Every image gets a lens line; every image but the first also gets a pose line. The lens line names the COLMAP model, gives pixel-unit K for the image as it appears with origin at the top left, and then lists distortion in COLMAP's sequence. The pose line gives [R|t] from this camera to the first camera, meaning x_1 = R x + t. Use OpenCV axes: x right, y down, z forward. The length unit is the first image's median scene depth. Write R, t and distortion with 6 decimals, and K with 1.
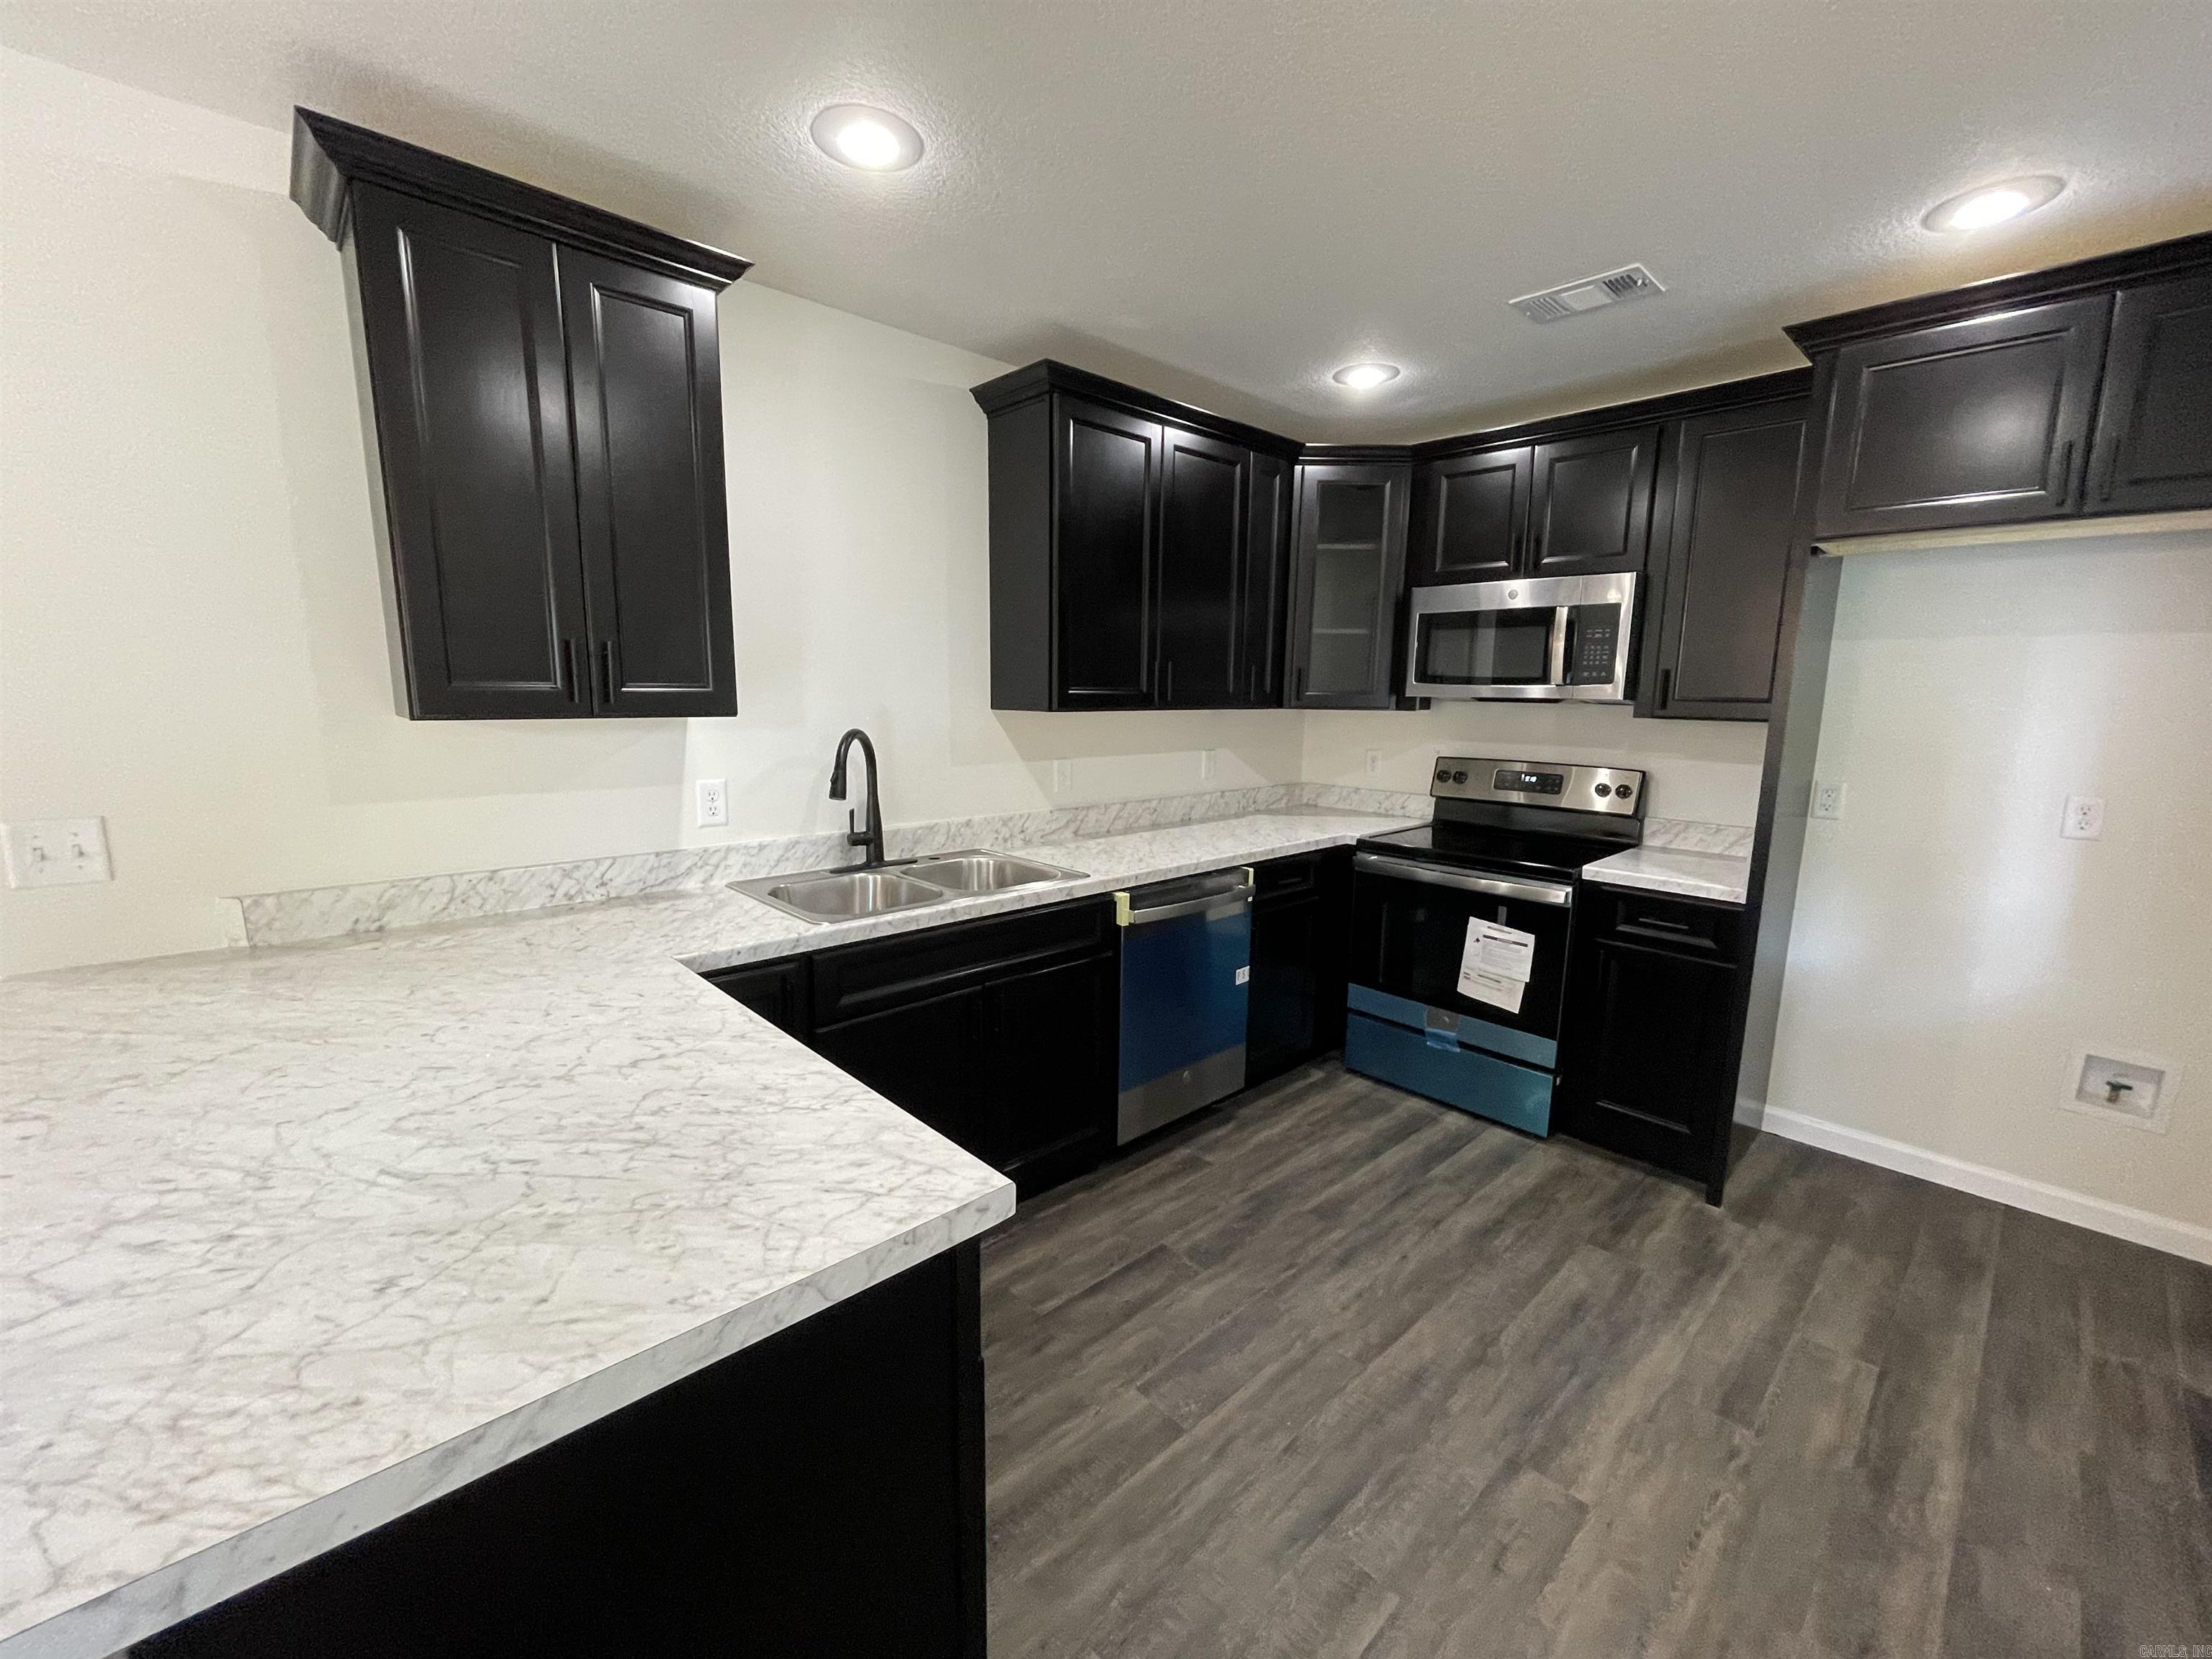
lens RADIAL K [[889.3, 0, 1101.8], [0, 889.3, 830.5], [0, 0, 1]] dist [-0.001556, 0.000555]
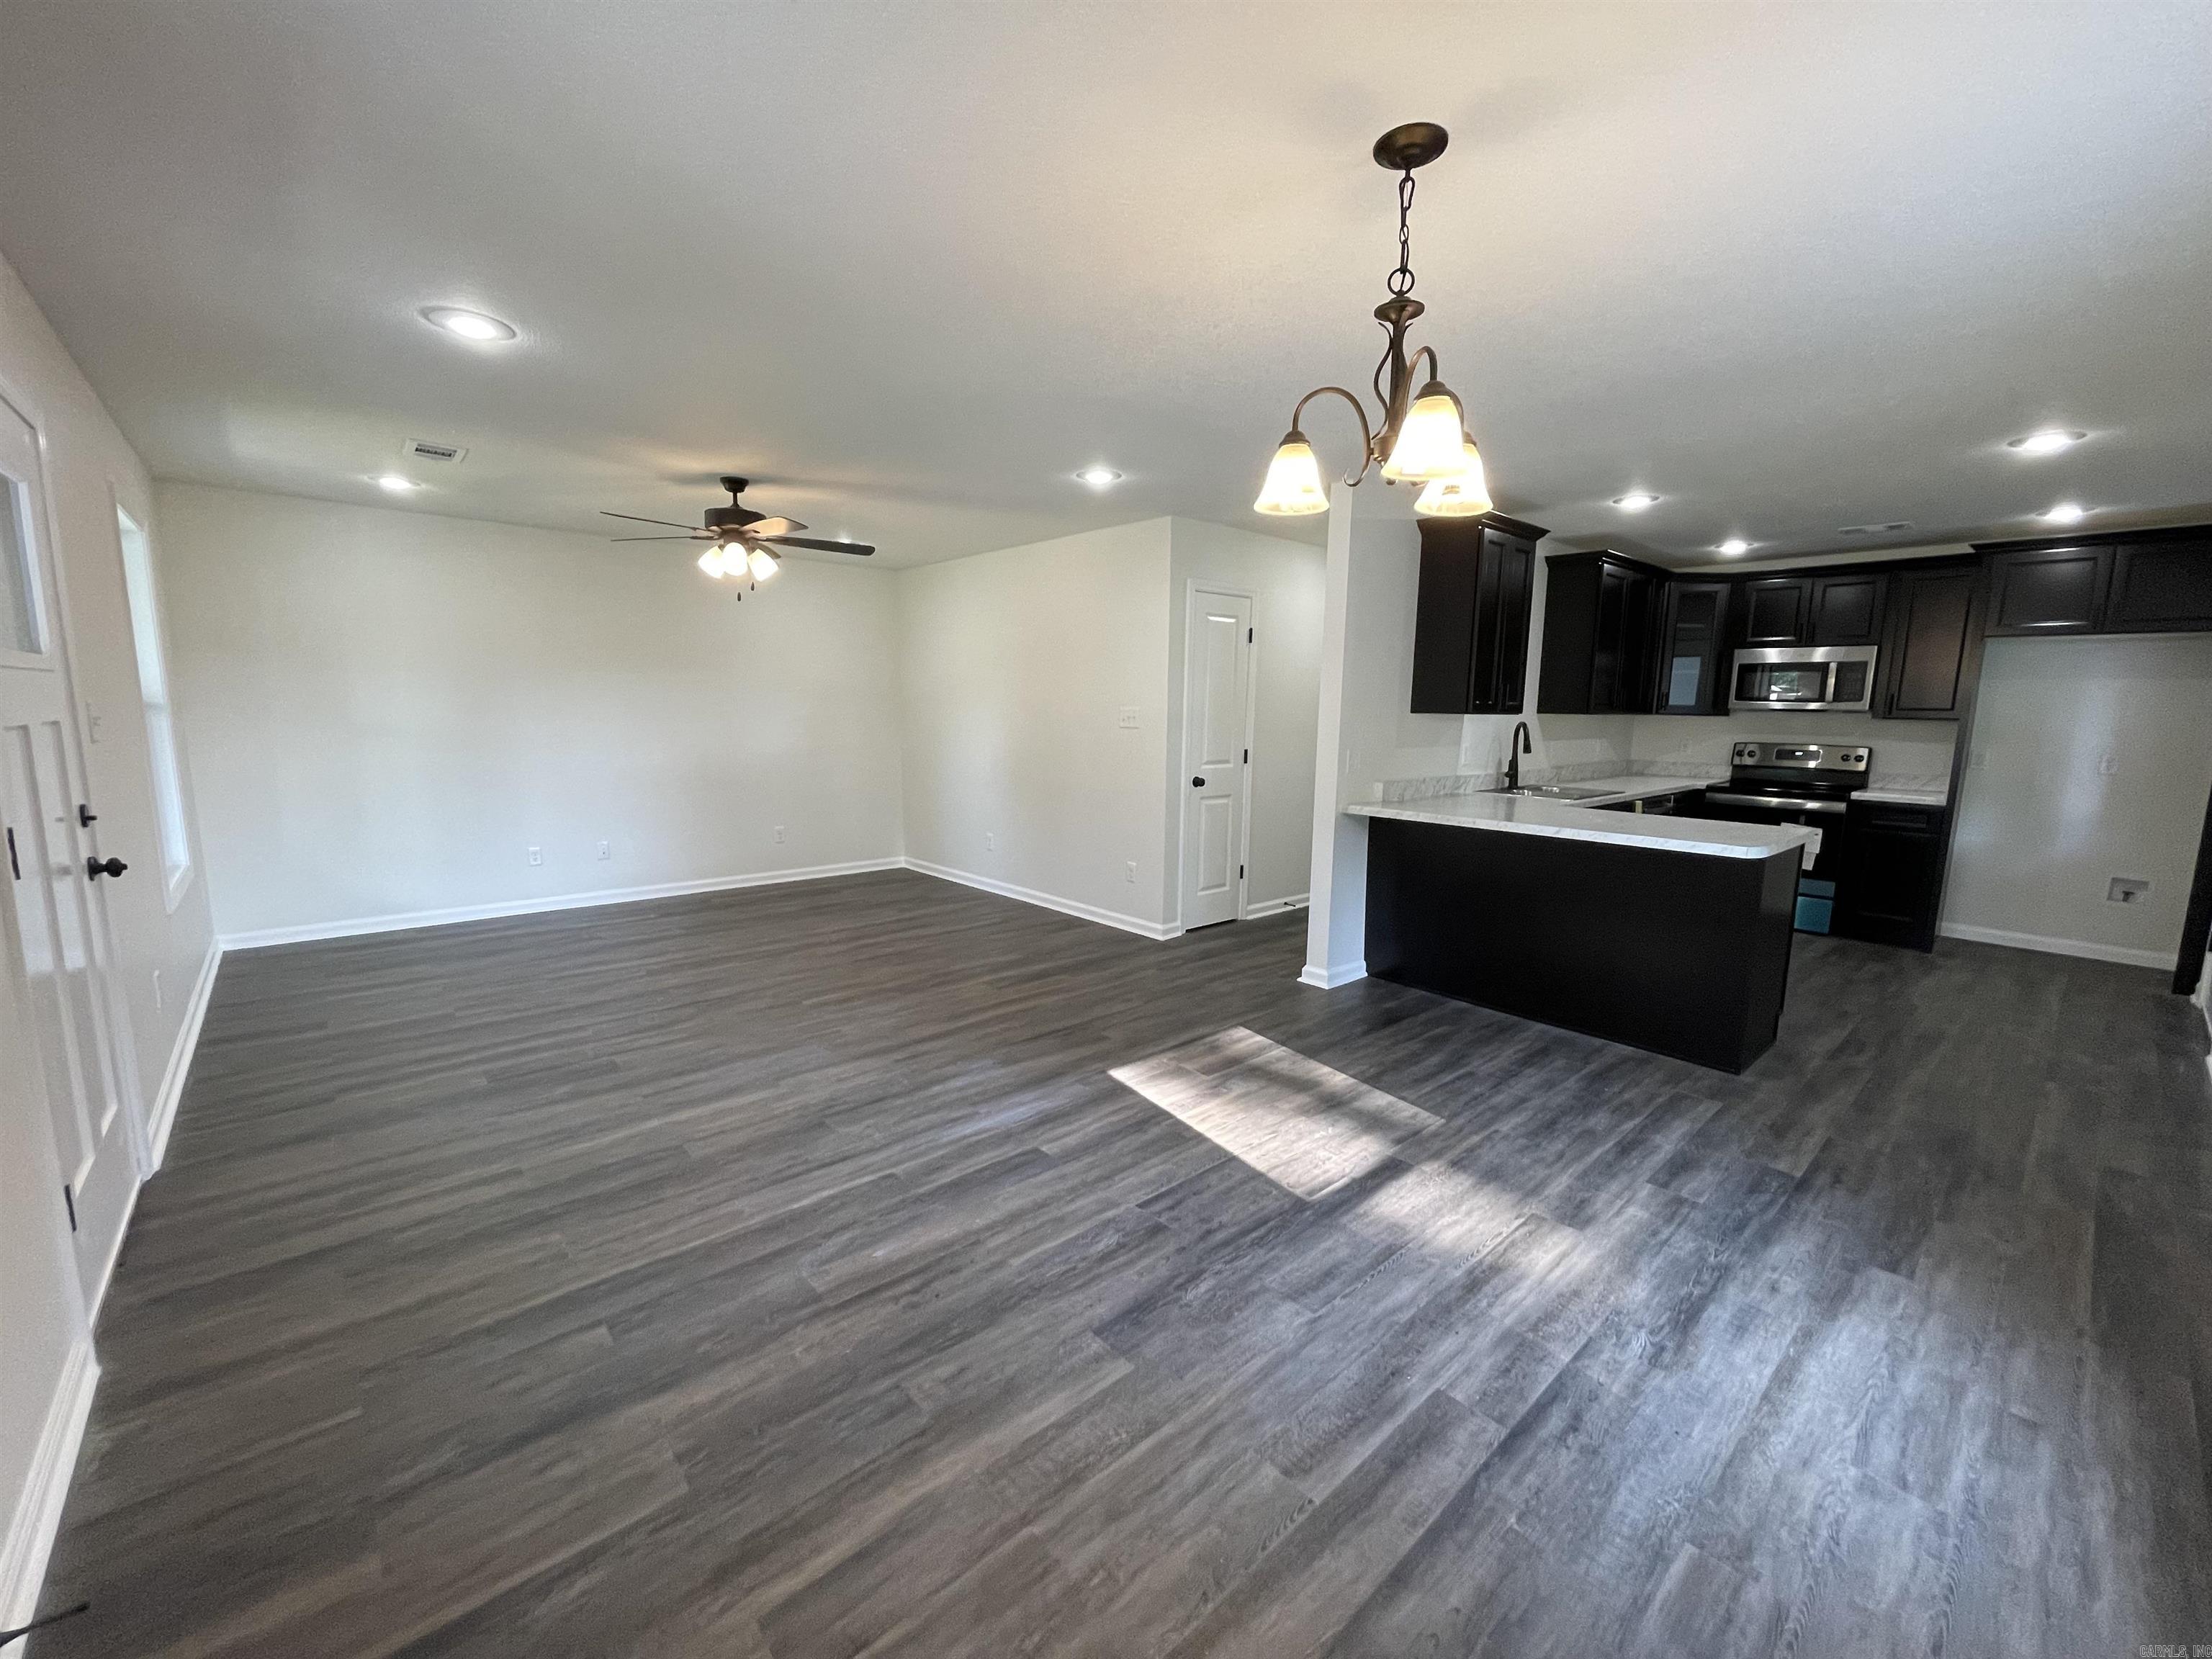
lens RADIAL K [[888.2, 0, 1095.1], [0, 888.2, 833.7], [0, 0, 1]] dist [0.000955, -0.000262]
pose [[0.999590, 0.005714, -0.028052, -1.143085], [-0.006079, 0.999898, -0.012934, 0.174684], [0.027975, 0.013099, 0.999523, -1.080291]]
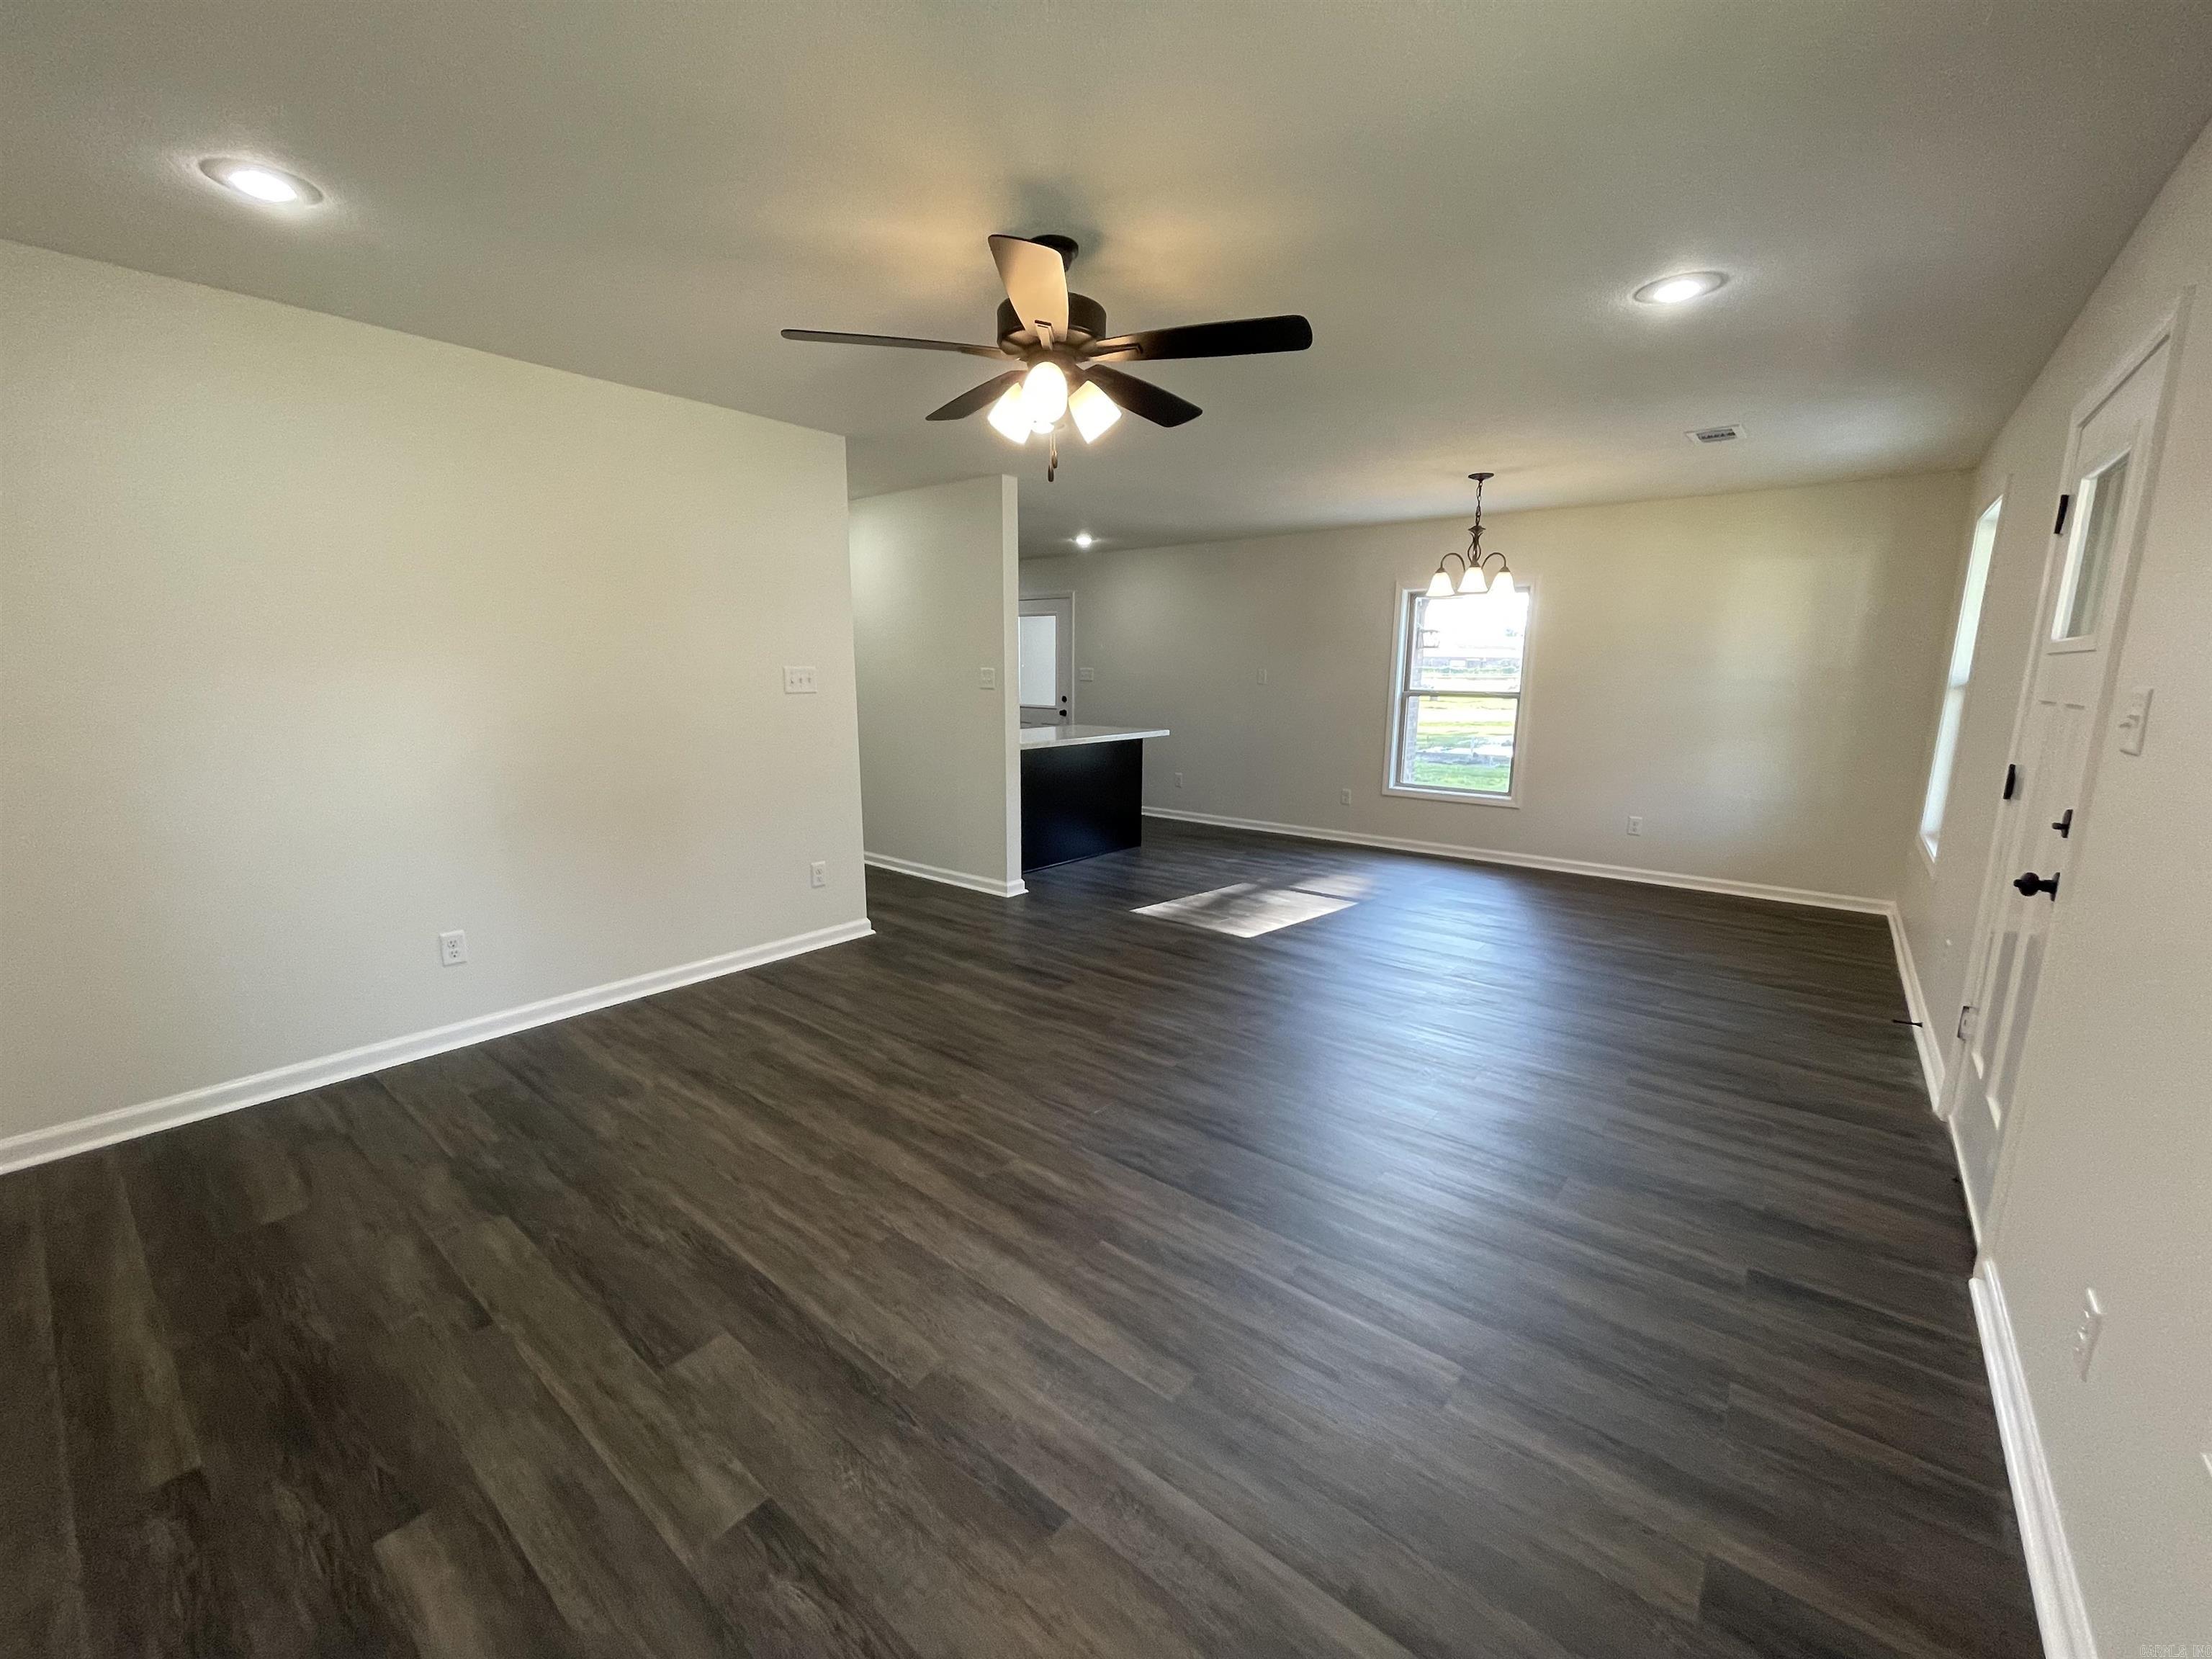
lens RADIAL K [[890.3, 0, 1096.6], [0, 890.3, 833.9], [0, 0, 1]] dist [-0.000830, -0.000264]
pose [[-0.132927, -0.198626, 0.971019, -2.782489], [0.147670, 0.964809, 0.217571, -0.118915], [-0.980063, 0.172312, -0.098918, 0.638525]]
